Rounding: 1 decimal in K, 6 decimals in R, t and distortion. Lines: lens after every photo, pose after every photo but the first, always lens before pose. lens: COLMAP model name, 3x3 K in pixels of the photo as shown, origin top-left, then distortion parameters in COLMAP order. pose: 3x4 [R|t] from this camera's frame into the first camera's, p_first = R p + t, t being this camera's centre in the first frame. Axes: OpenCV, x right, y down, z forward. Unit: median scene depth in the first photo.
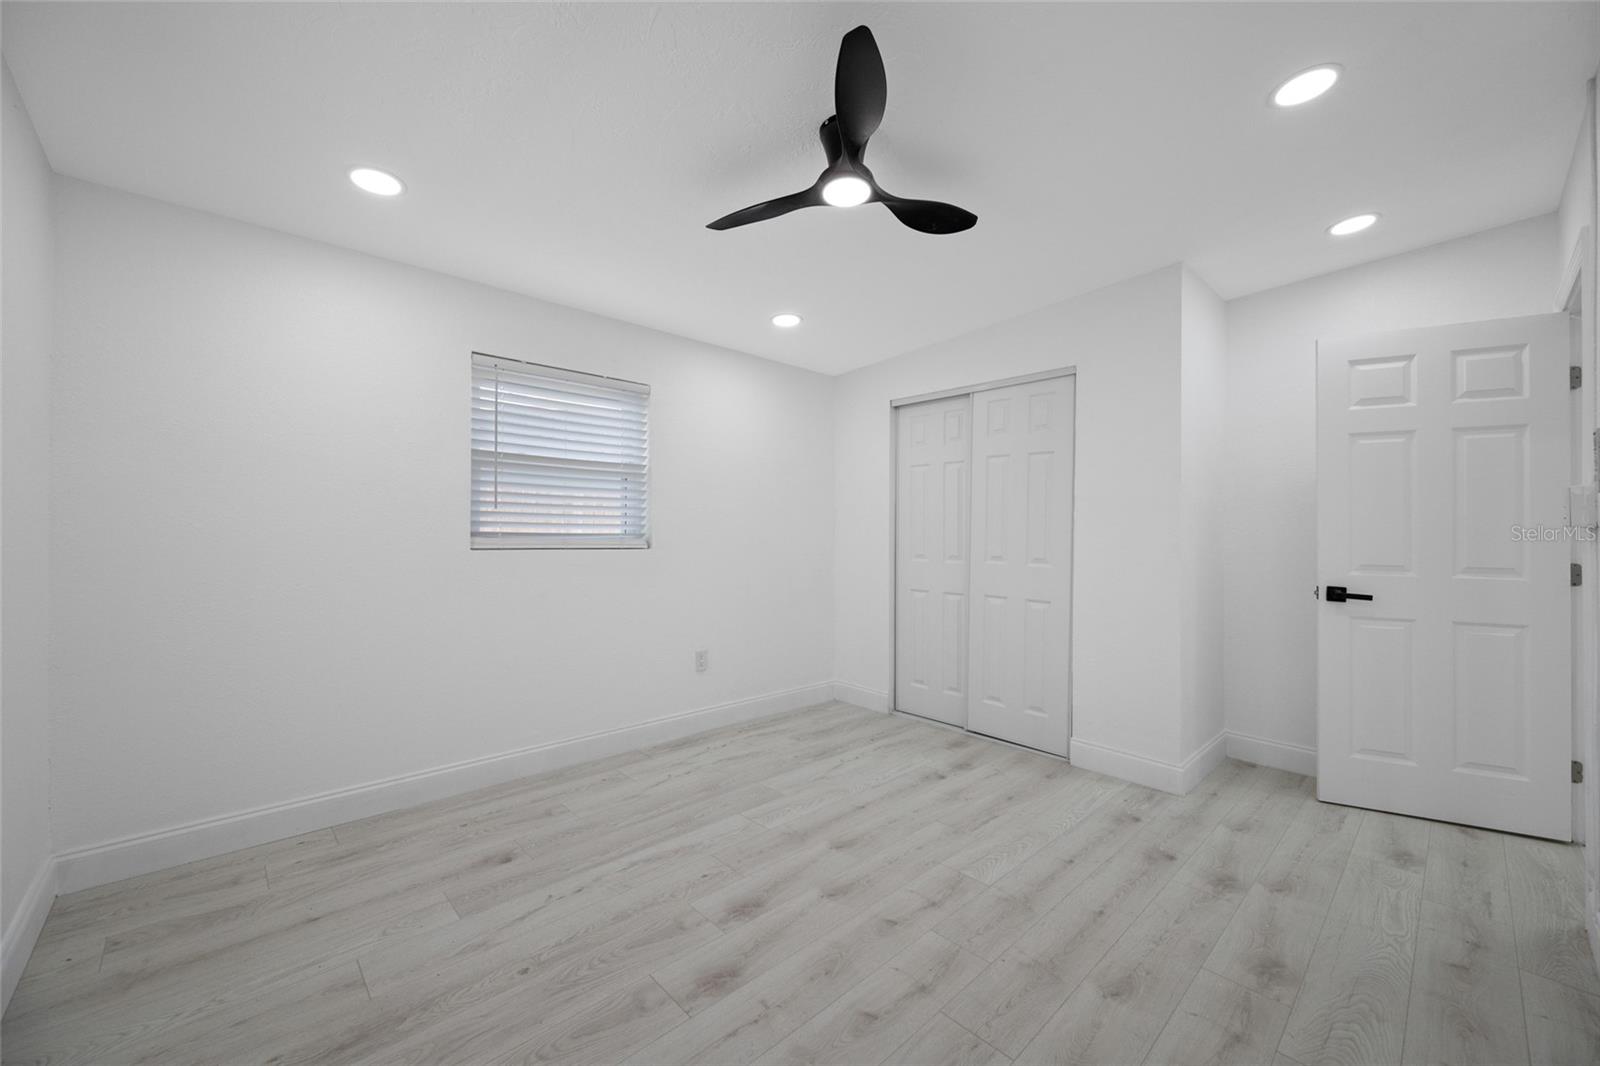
lens RADIAL K [[629.6, 0, 803.9], [0, 629.6, 531.3], [0, 0, 1]] dist [0.001458, -0.000197]
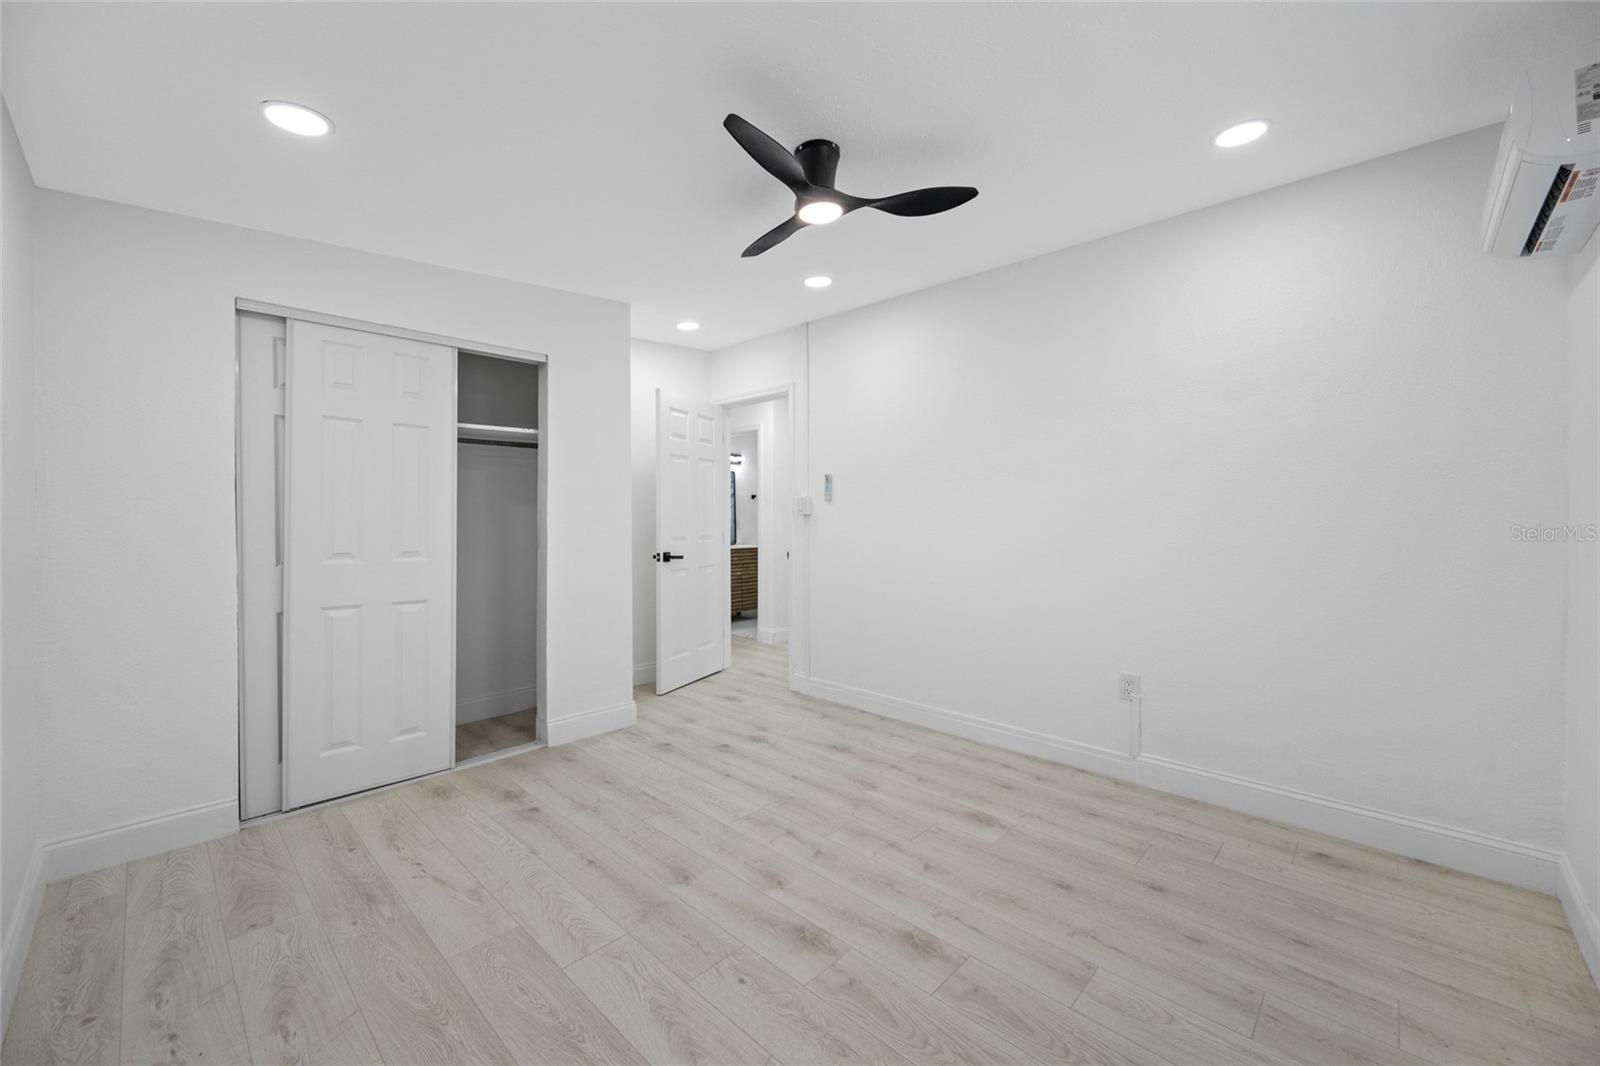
lens RADIAL K [[629.6, 0, 799.3], [0, 629.6, 517.8], [0, 0, 1]] dist [0.001458, -0.000197]
pose [[-0.049693, -0.010883, 0.998705, -0.810954], [0.002904, 0.999935, 0.011041, -0.014714], [-0.998760, 0.003448, -0.049658, 0.861258]]
